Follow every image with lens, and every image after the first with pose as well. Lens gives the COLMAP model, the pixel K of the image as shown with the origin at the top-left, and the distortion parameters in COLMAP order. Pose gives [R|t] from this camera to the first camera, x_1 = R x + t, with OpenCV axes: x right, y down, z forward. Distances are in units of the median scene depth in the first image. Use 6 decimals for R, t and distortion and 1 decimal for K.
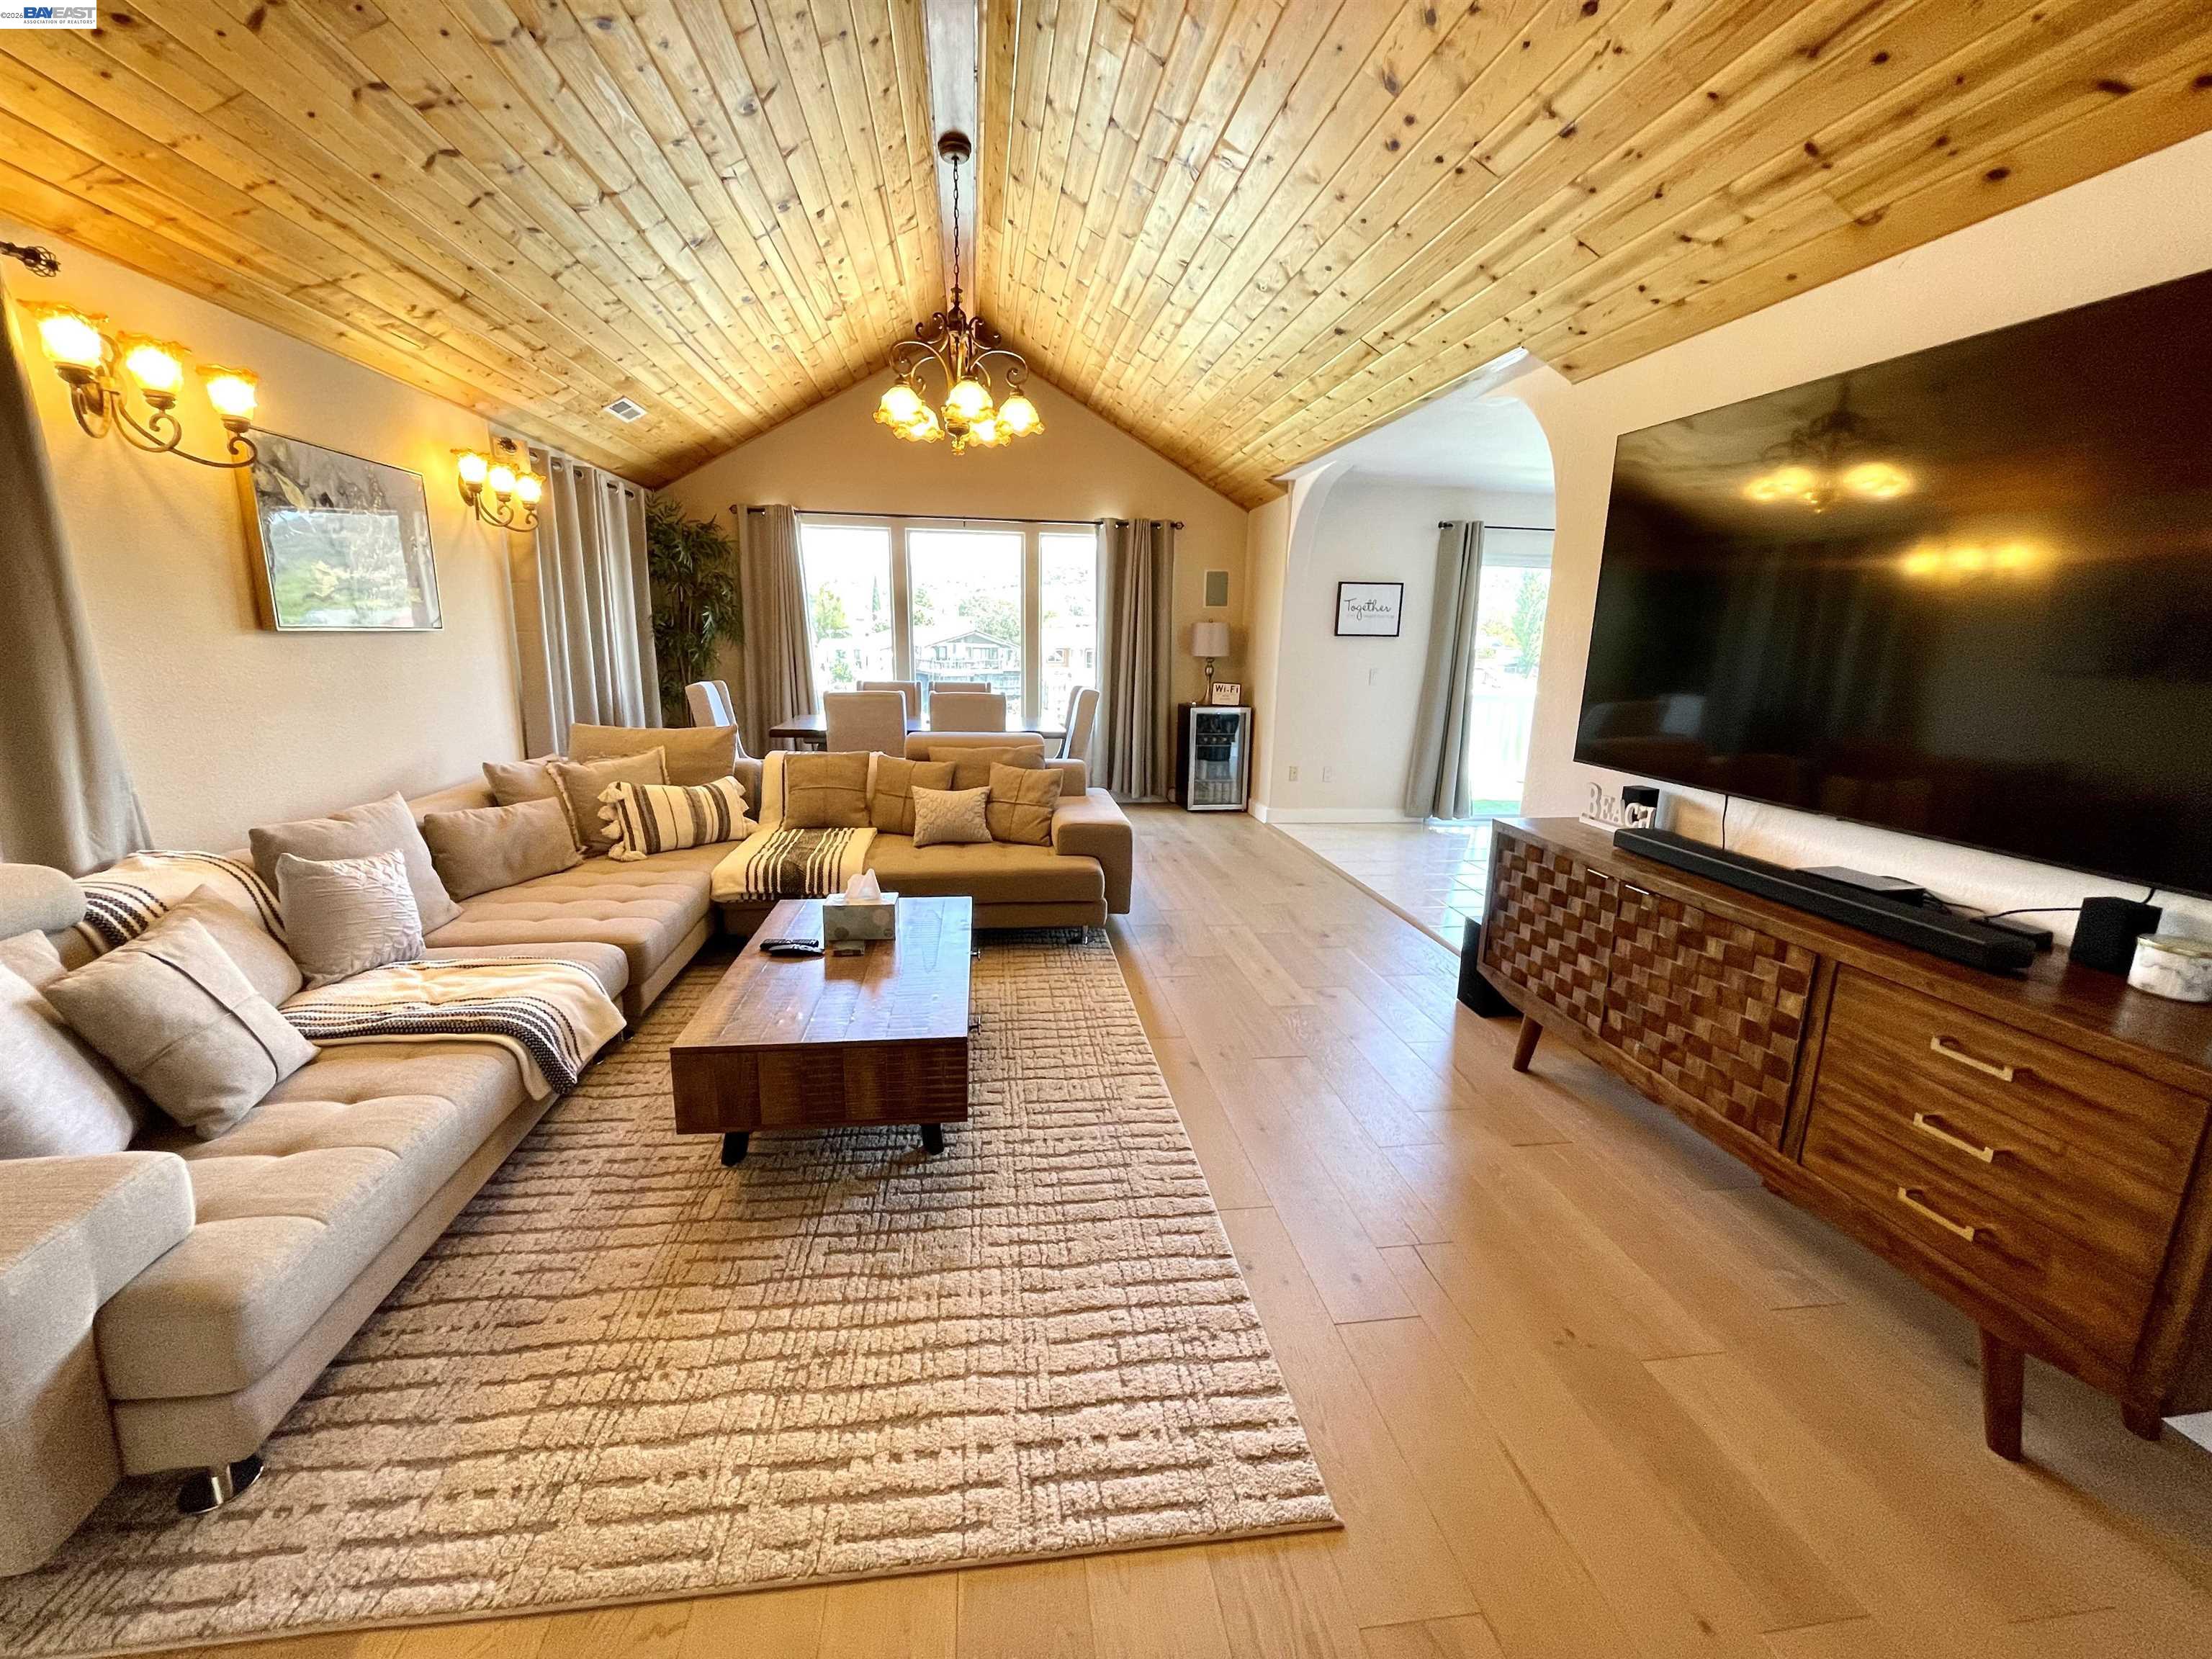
lens RADIAL K [[890.9, 0, 1102.8], [0, 890.9, 822.3], [0, 0, 1]] dist [-0.002354, 0.000296]
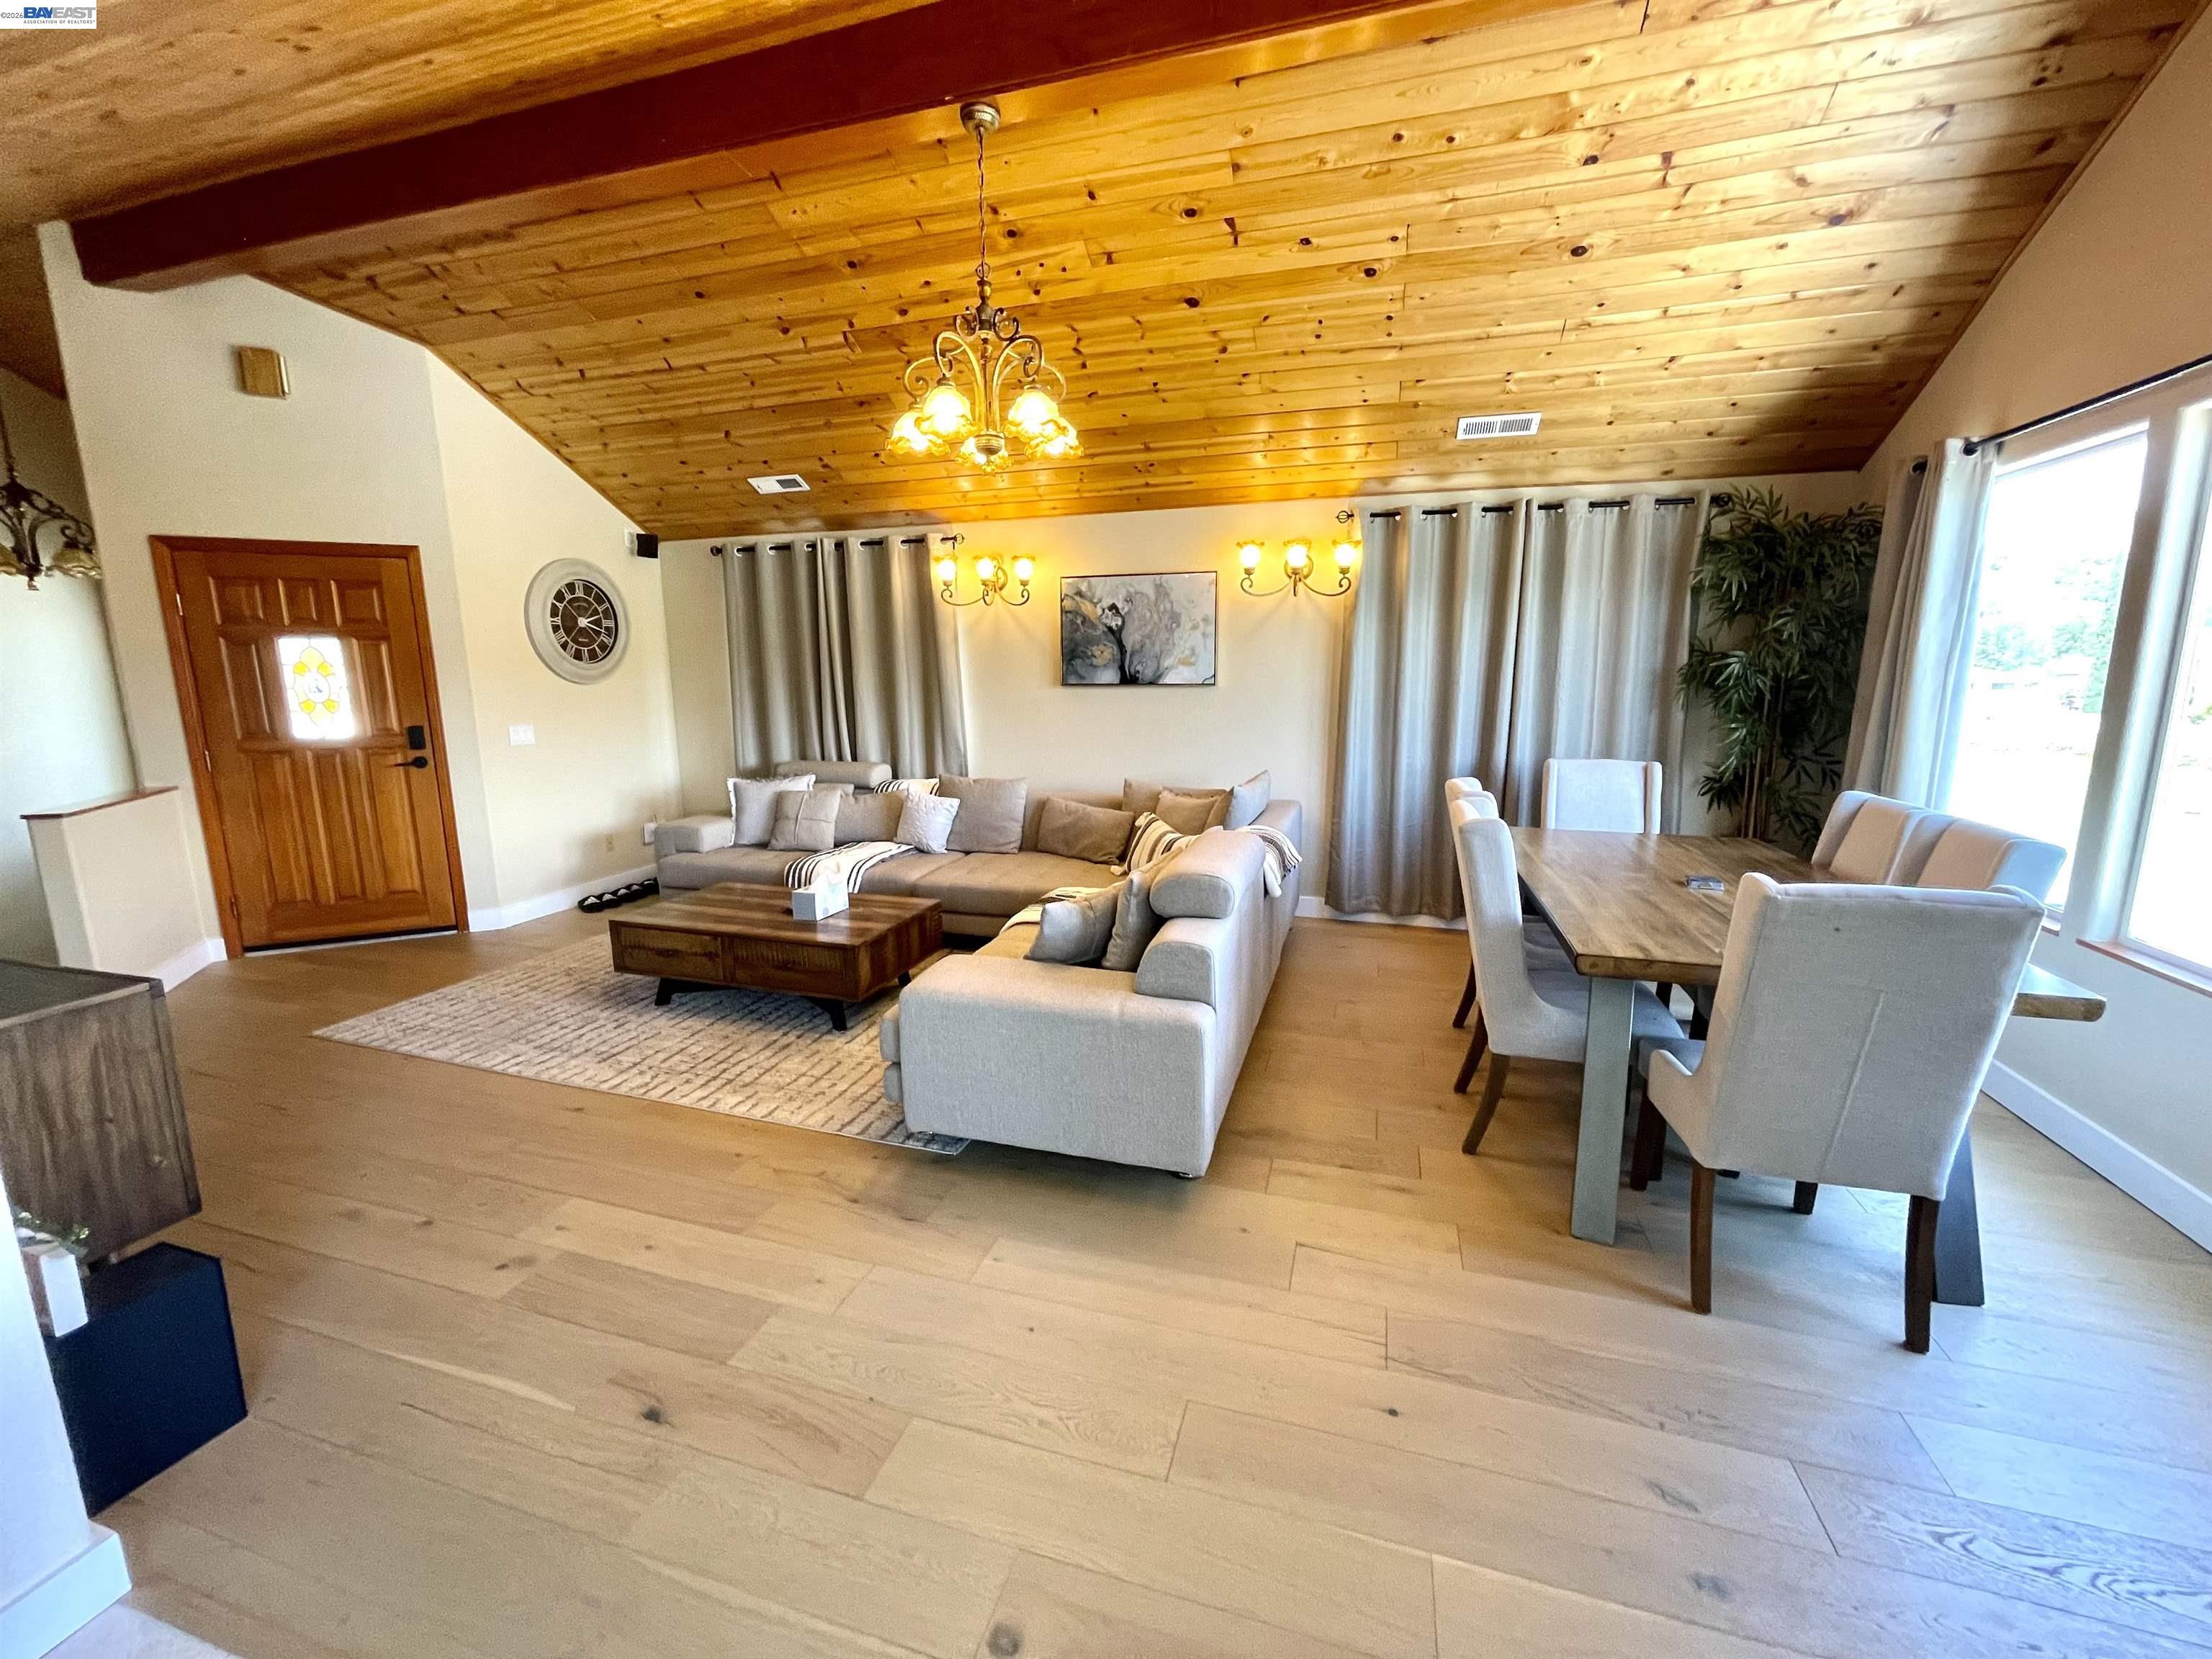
lens RADIAL K [[882.7, 0, 1110.7], [0, 882.7, 816.7], [0, 0, 1]] dist [0.018872, 0.000005]
pose [[-0.420353, 0.149258, -0.895000, 0.689961], [-0.190726, 0.949806, 0.247976, -0.411506], [0.887089, 0.274937, -0.370786, 1.764912]]
